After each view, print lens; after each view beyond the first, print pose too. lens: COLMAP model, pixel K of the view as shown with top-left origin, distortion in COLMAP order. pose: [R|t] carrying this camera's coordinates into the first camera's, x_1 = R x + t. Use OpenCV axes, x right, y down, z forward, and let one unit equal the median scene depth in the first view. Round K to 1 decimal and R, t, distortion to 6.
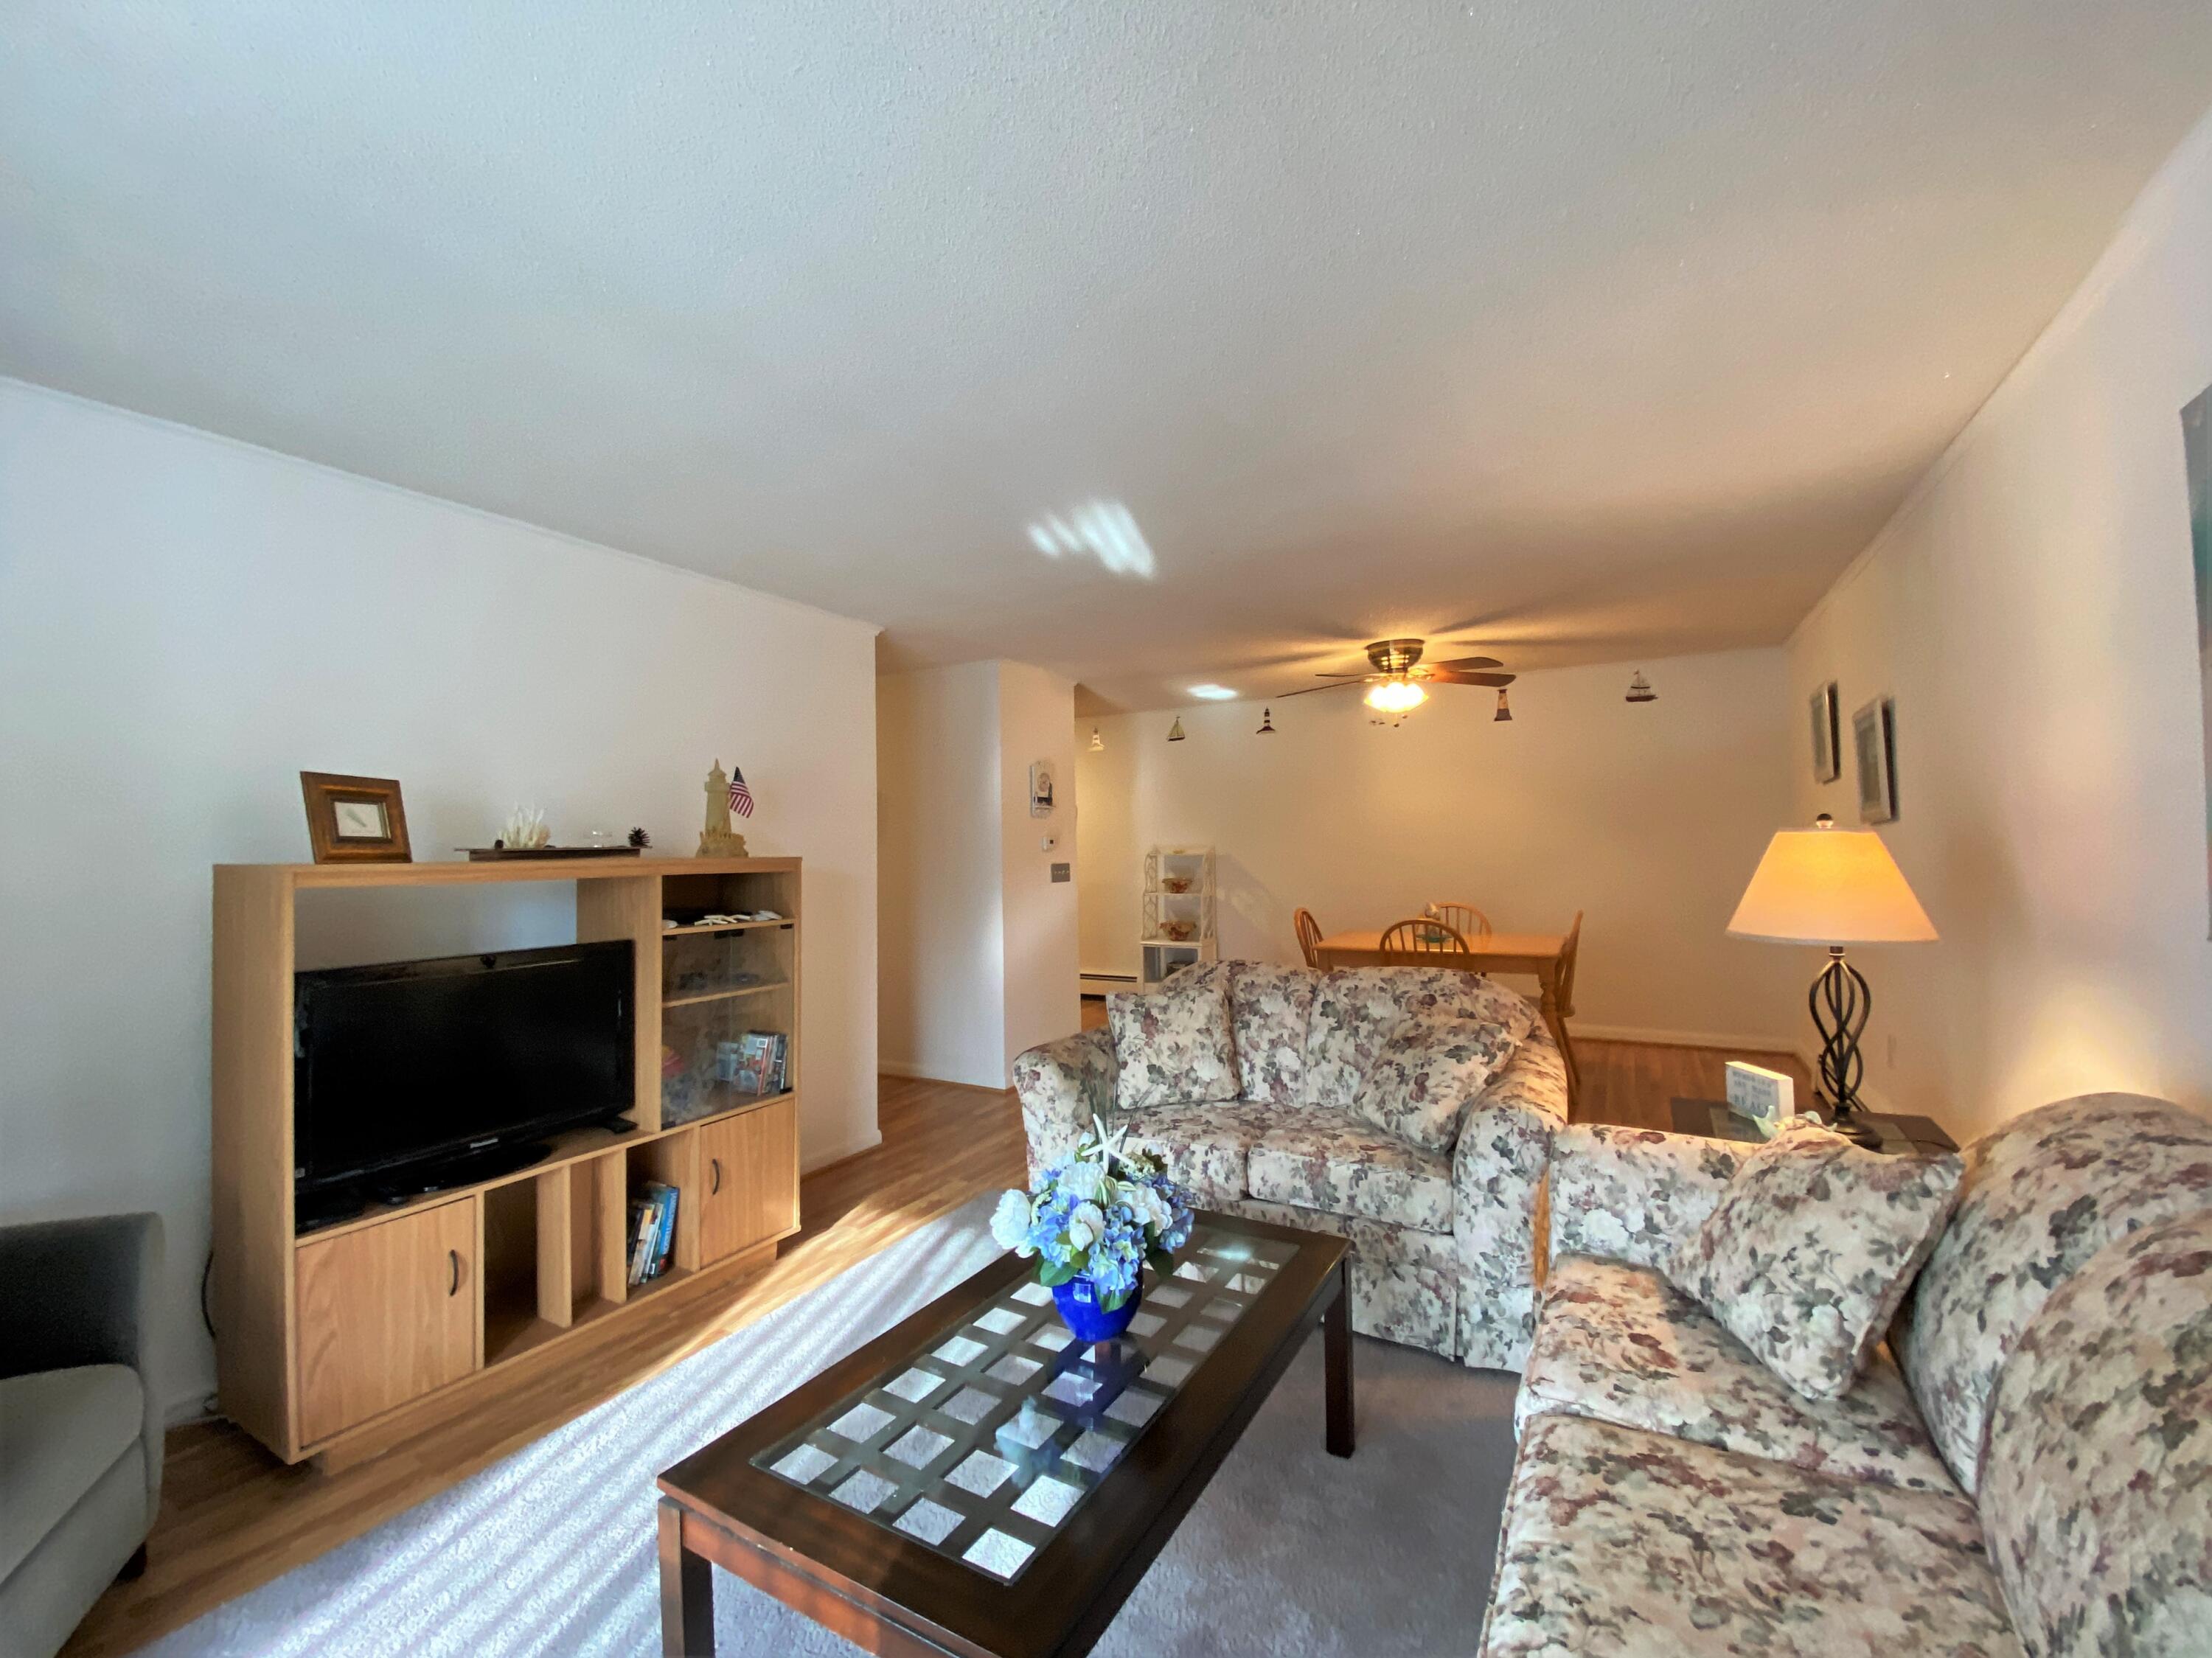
lens RADIAL K [[907.1, 0, 1107.9], [0, 907.1, 834.0], [0, 0, 1]] dist [0.070236, -0.049518]
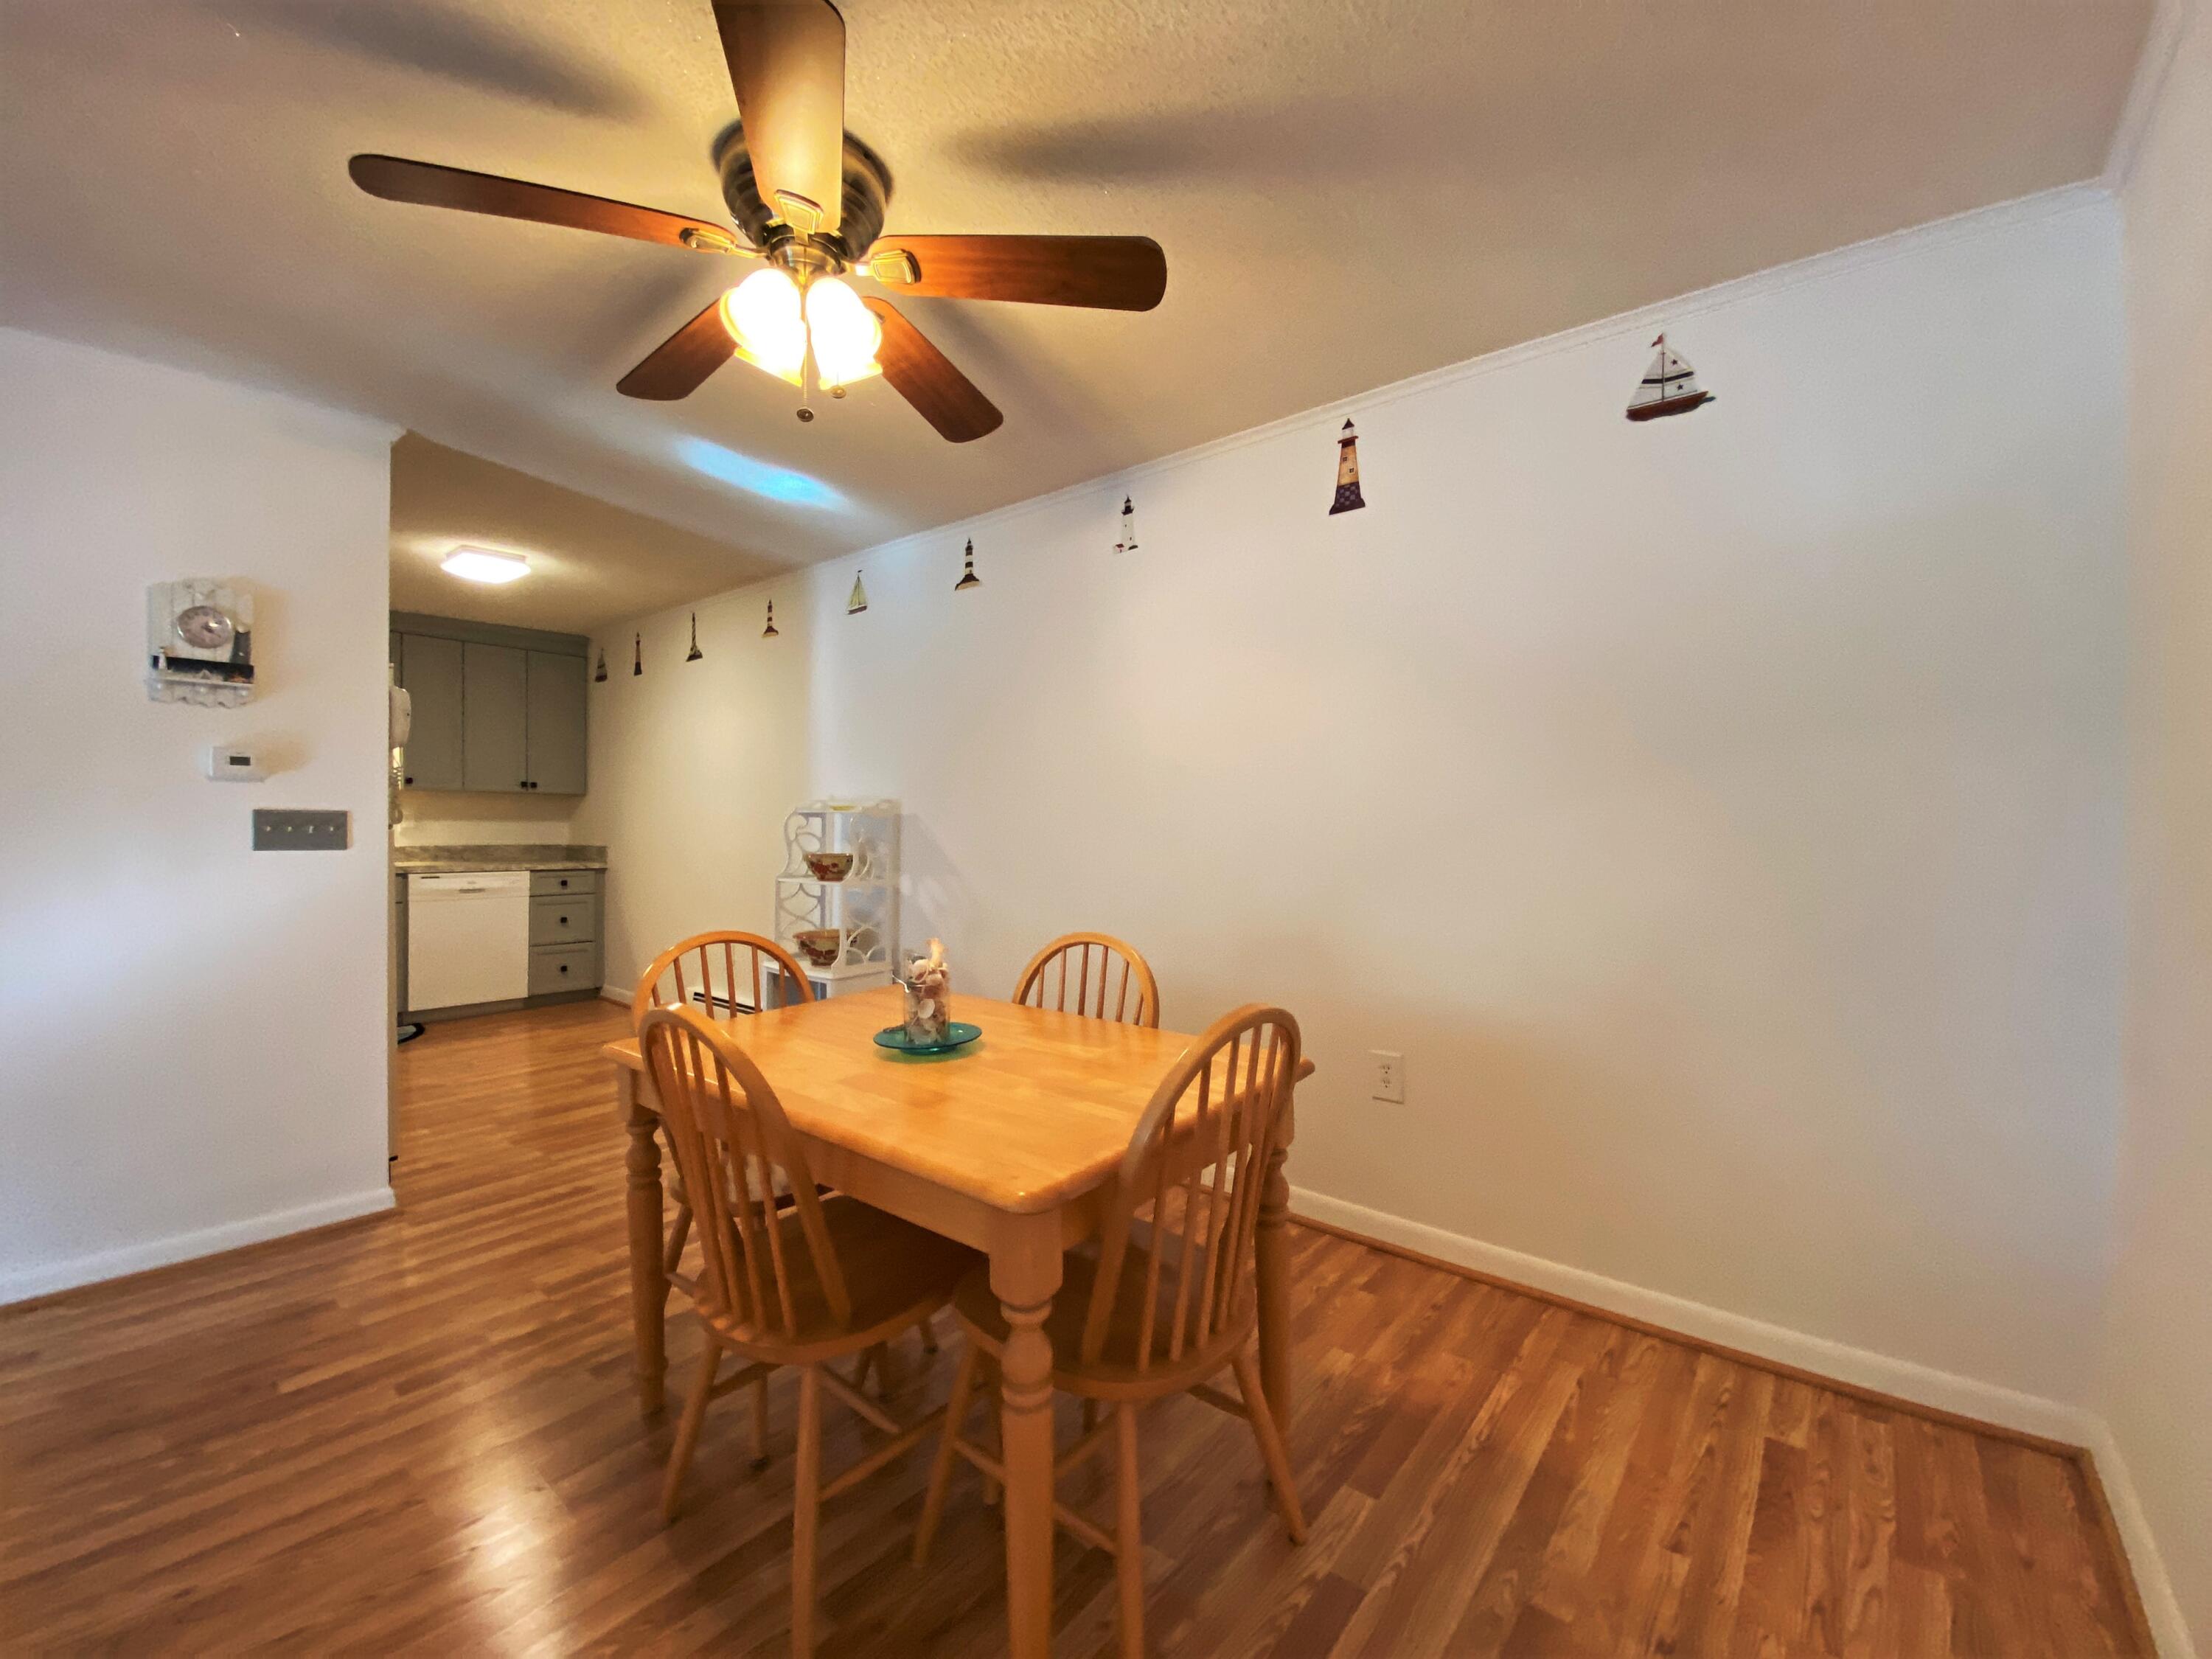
lens RADIAL K [[882.4, 0, 1104.3], [0, 882.4, 834.2], [0, 0, 1]] dist [0.022374, -0.021147]
pose [[0.985714, 0.027532, -0.166162, 0.745965], [-0.023364, 0.999363, 0.026984, 0.039490], [0.166799, -0.022716, 0.985729, 1.081022]]
